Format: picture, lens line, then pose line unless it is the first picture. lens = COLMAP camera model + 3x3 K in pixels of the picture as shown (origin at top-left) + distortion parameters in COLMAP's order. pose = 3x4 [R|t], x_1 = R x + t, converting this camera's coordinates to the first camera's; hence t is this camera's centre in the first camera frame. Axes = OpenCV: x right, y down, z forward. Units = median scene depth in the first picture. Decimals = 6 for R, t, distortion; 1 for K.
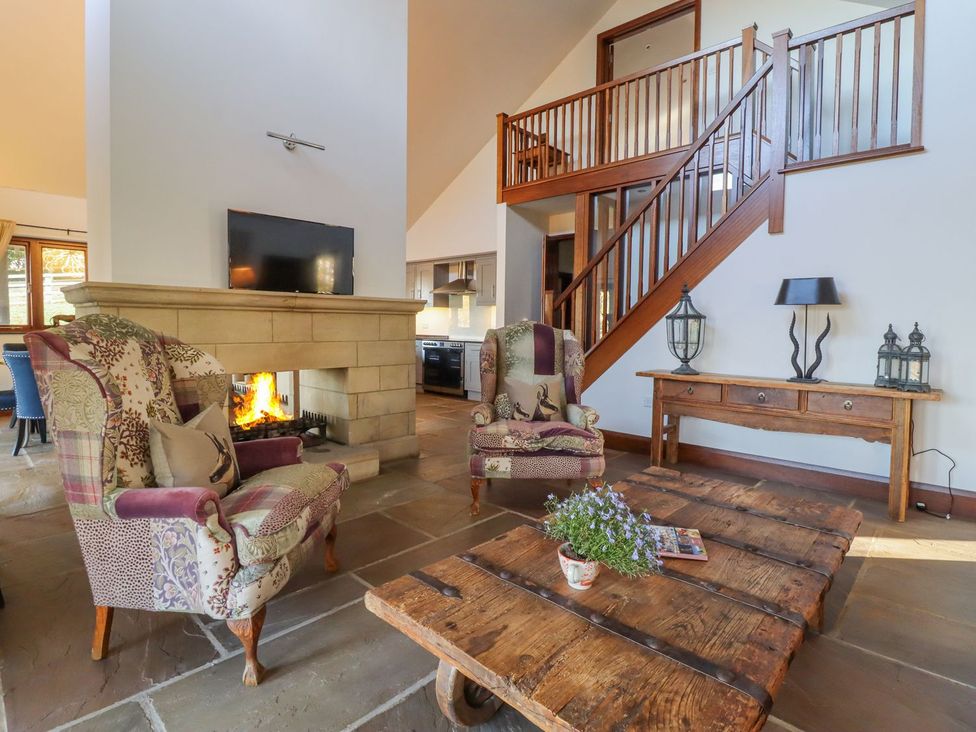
lens RADIAL K [[510.3, 0, 500.2], [0, 510.3, 350.4], [0, 0, 1]] dist [0.002495, -0.014086]
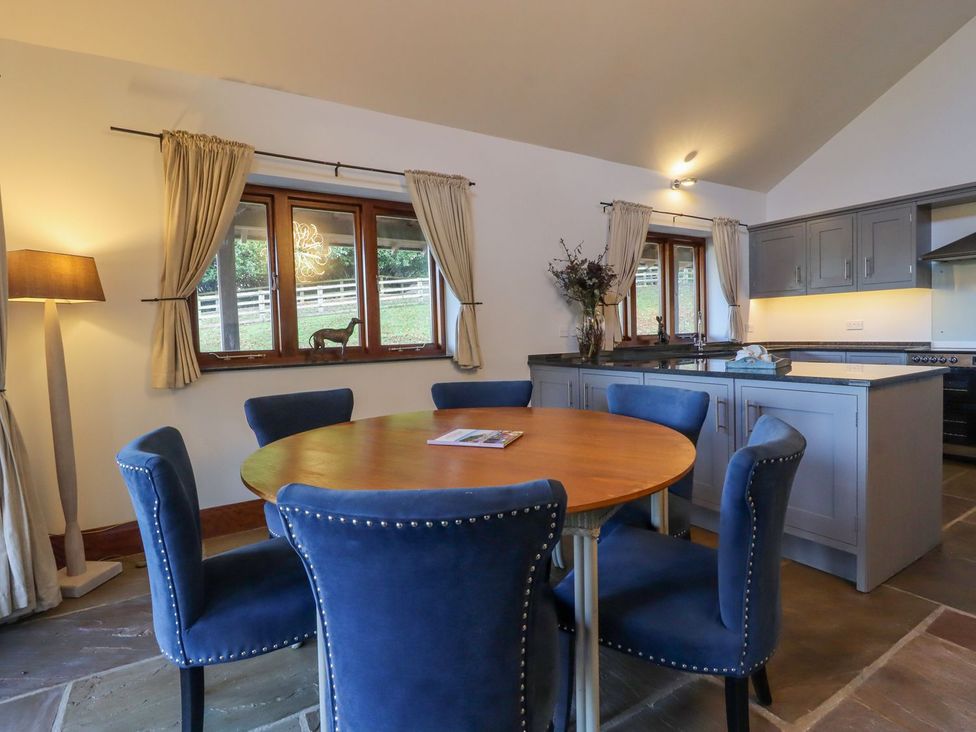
lens RADIAL K [[493.6, 0, 487.9], [0, 493.6, 355.7], [0, 0, 1]] dist [-0.001043, -0.035938]
pose [[0.955004, -0.030065, -0.295066, -0.422175], [0.029025, 0.999547, -0.007903, -0.025306], [0.295170, -0.001017, 0.955444, 0.424715]]
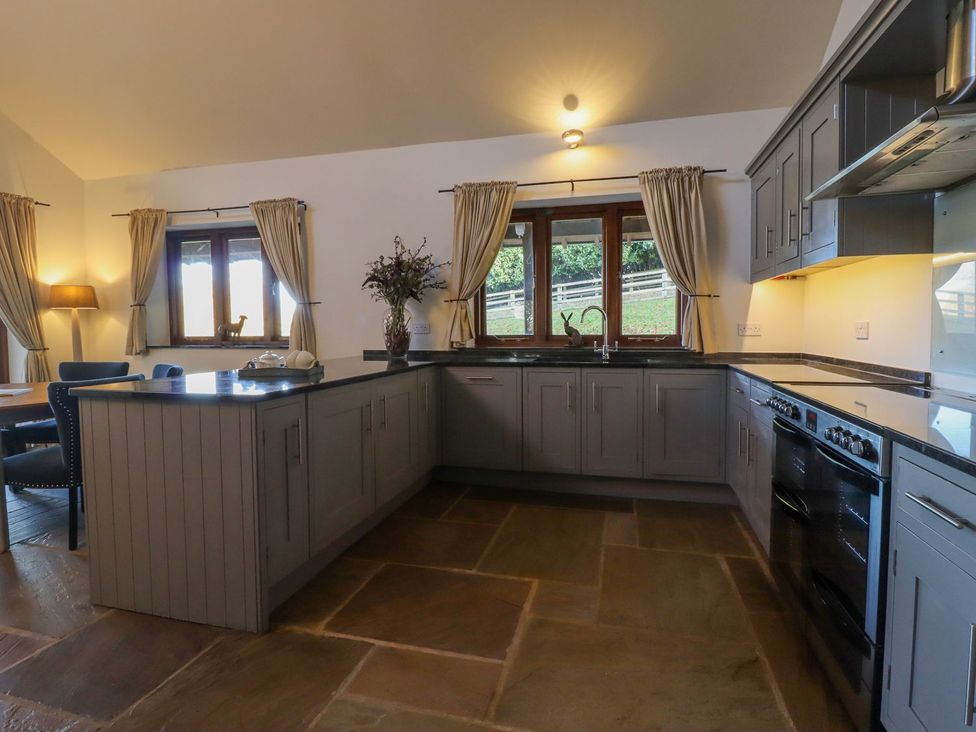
lens RADIAL K [[510.3, 0, 500.2], [0, 510.3, 350.4], [0, 0, 1]] dist [0.002495, -0.014086]
pose [[0.467285, 0.024003, -0.883781, 0.012890], [-0.030193, 0.999482, 0.011182, -0.038732], [0.883591, 0.021459, 0.467768, 0.776709]]
